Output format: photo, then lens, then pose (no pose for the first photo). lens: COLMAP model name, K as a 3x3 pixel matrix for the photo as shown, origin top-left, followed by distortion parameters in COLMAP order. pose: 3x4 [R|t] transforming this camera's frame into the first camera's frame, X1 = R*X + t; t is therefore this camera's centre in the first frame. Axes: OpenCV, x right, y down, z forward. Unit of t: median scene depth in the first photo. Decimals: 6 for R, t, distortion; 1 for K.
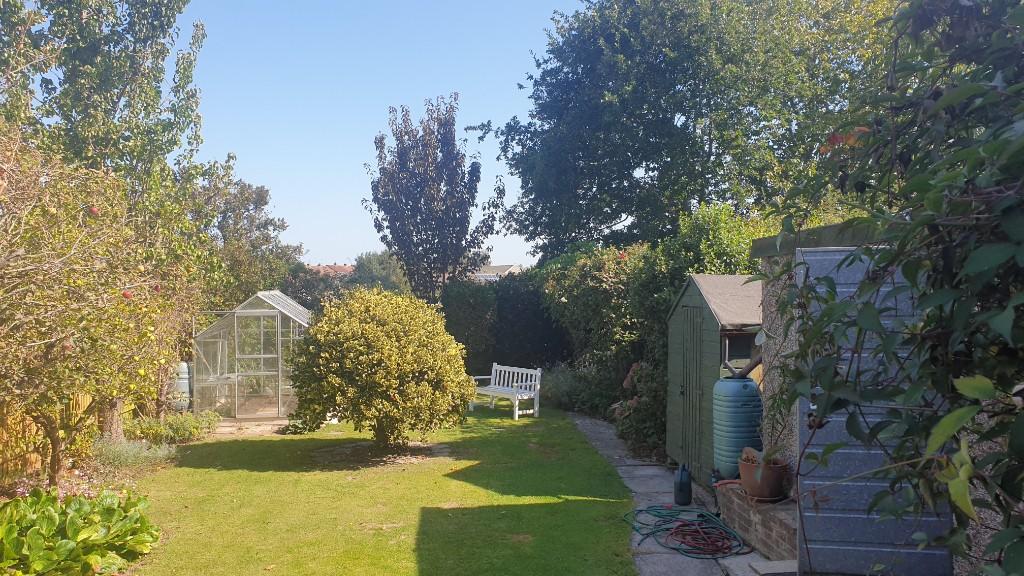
lens RADIAL K [[797.0, 0, 504.1], [0, 797.0, 297.0], [0, 0, 1]] dist [0.045246, -0.039815]
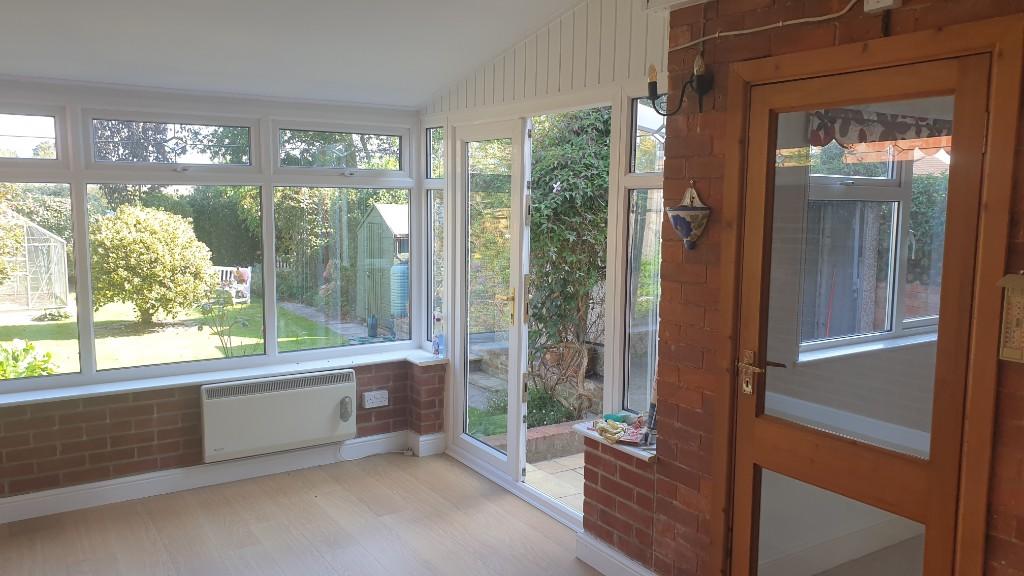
lens RADIAL K [[797.0, 0, 535.2], [0, 797.0, 288.0], [0, 0, 1]] dist [0.045246, -0.039815]
pose [[0.887857, -0.029723, 0.459158, -0.209899], [-0.017275, 0.995054, 0.097818, -0.019832], [-0.459794, -0.094781, 0.882953, -0.563840]]
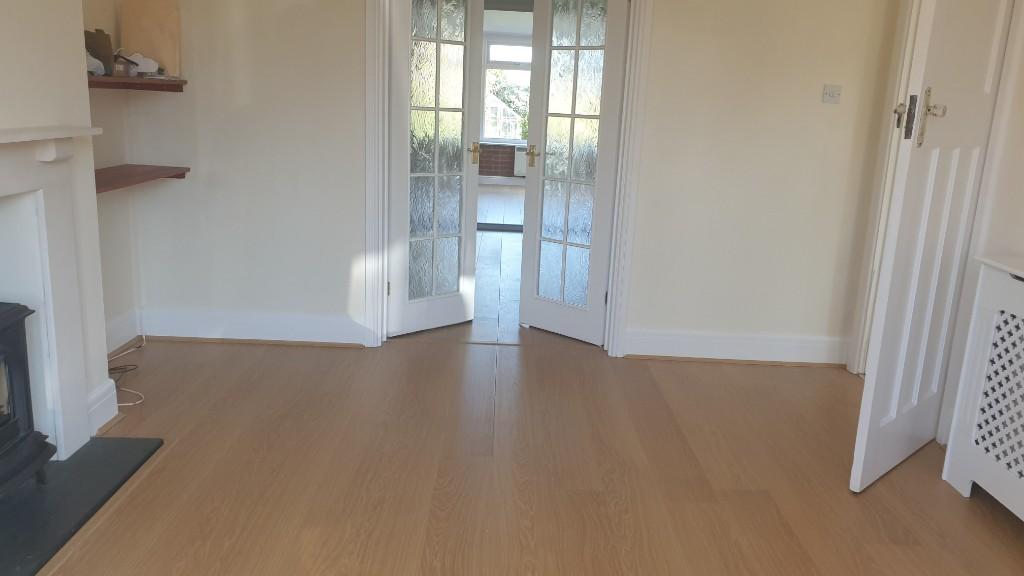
lens RADIAL K [[797.0, 0, 512.2], [0, 797.0, 287.3], [0, 0, 1]] dist [0.045246, -0.039815]
pose [[0.992270, 0.080097, -0.094785, -0.045388], [-0.057303, 0.973237, 0.222543, 0.021203], [0.110073, -0.215391, 0.970304, -1.299340]]
